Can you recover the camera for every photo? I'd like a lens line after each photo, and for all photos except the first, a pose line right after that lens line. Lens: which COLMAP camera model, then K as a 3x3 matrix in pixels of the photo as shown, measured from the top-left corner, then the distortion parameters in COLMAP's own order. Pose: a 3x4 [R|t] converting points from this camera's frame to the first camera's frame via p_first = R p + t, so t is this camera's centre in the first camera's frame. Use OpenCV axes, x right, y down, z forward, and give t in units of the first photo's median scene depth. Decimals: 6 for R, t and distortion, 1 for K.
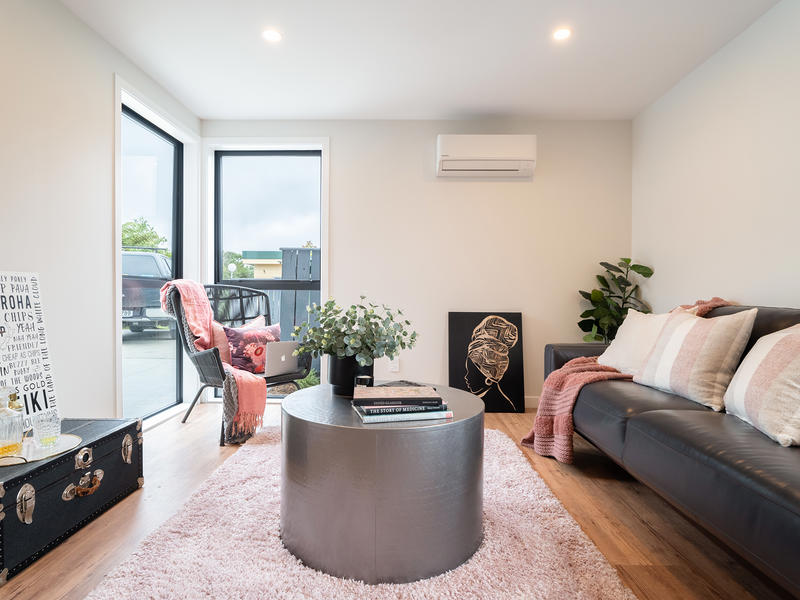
lens RADIAL K [[443.0, 0, 400.7], [0, 443.0, 319.7], [0, 0, 1]] dist [-0.001262, 0.001862]
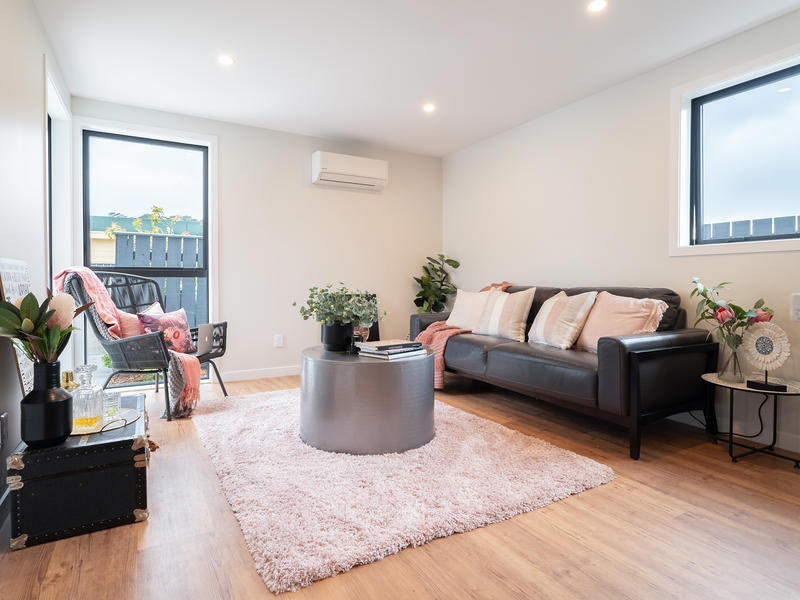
lens RADIAL K [[443.0, 0, 400.7], [0, 443.0, 319.7], [0, 0, 1]] dist [-0.001262, 0.001862]
pose [[0.856050, -0.051672, 0.514304, -0.403396], [0.034269, 0.998475, 0.043276, 0.006903], [-0.515756, -0.019421, 0.856515, -0.195413]]
